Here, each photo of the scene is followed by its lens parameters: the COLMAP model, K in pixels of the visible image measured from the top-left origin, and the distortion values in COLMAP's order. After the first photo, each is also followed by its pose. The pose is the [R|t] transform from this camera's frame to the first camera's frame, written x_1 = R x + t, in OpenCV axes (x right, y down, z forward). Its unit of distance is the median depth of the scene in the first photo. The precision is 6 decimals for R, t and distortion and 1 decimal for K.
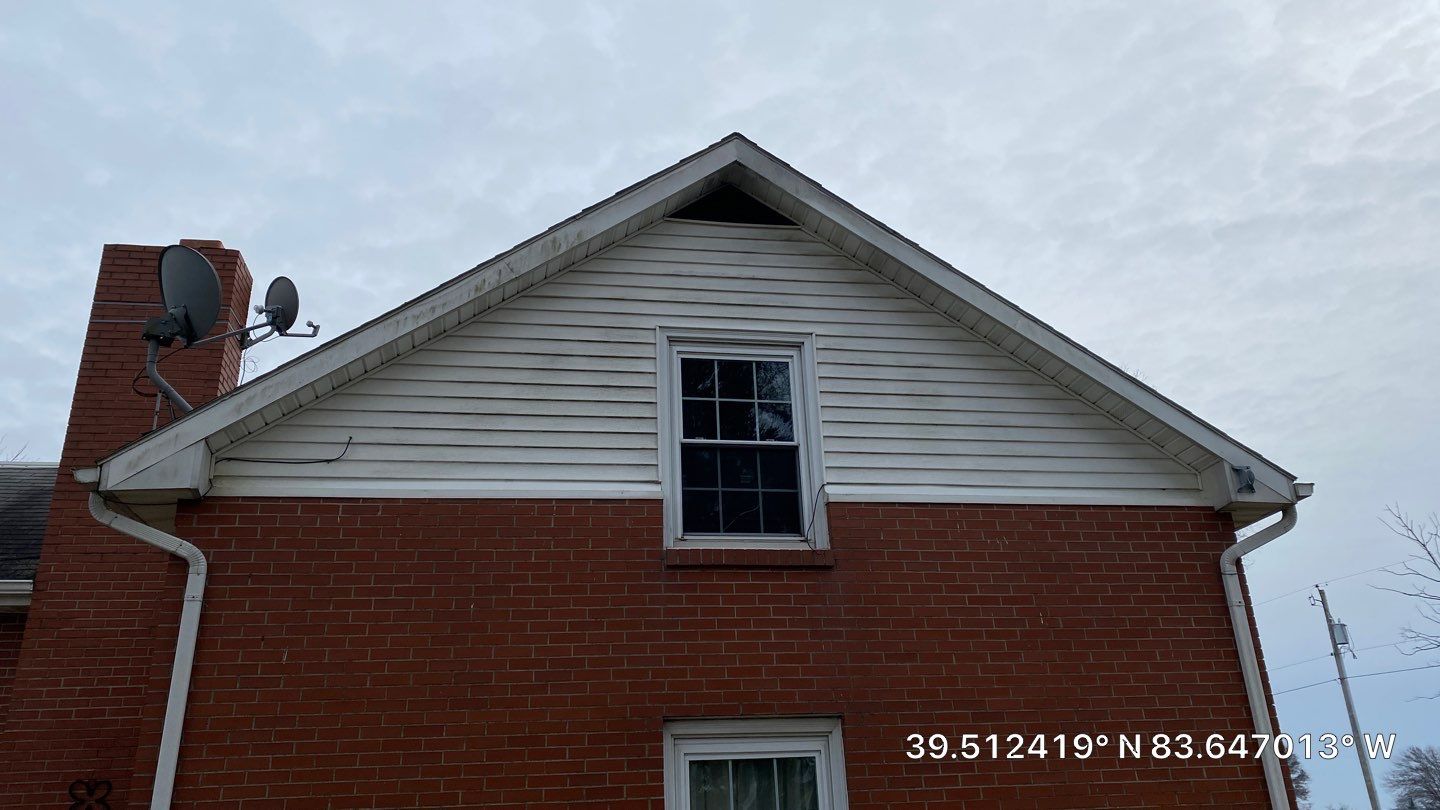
lens RADIAL K [[1015.4, 0, 720.0], [0, 1015.4, 405.0], [0, 0, 1]] dist [0.070658, -0.079091]
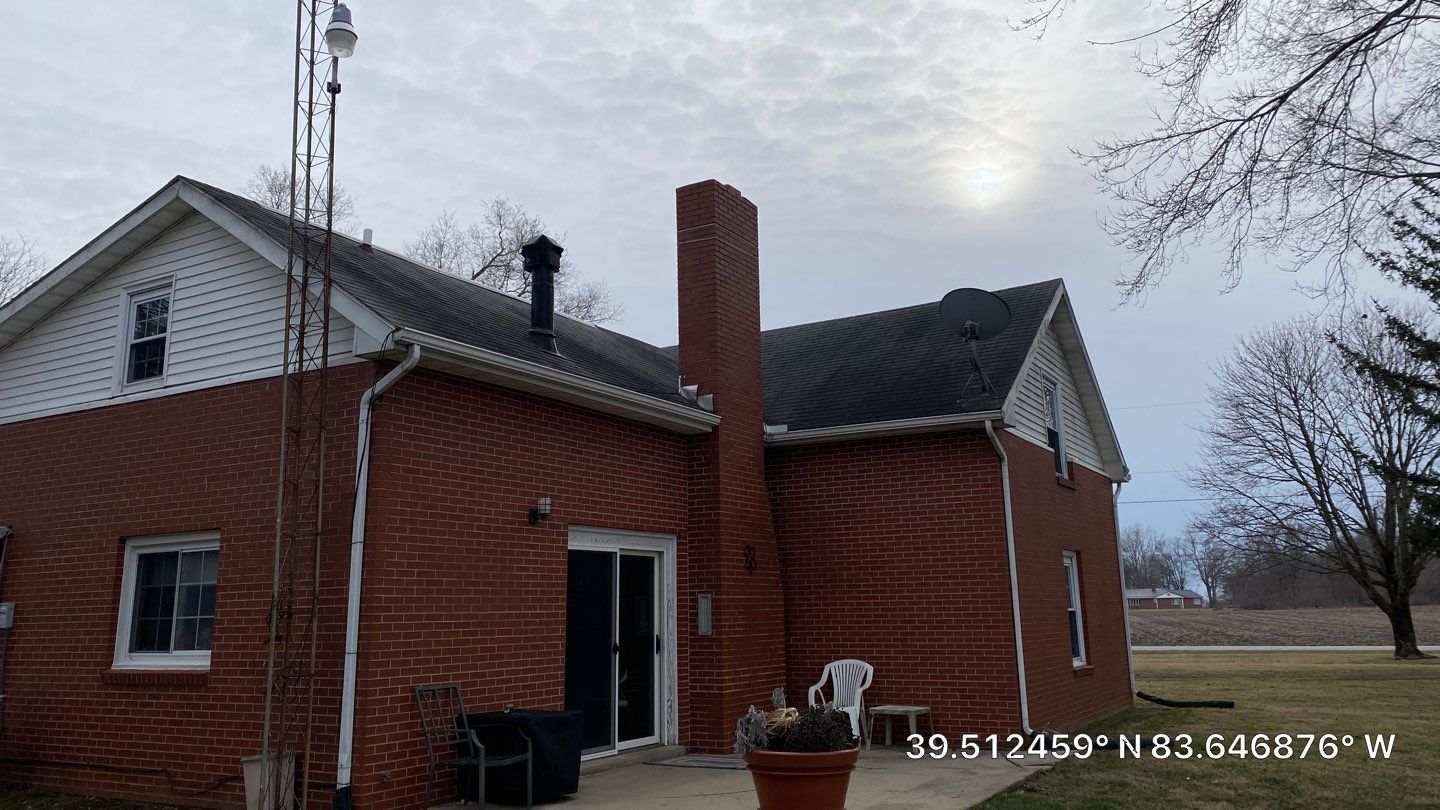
lens RADIAL K [[1017.2, 0, 707.7], [0, 1017.2, 398.9], [0, 0, 1]] dist [0.071638, -0.079530]
pose [[0.674904, 0.173472, 0.717225, -1.633044], [-0.286889, 0.957192, 0.038449, 0.088493], [-0.679852, -0.231713, 0.695780, -0.014267]]
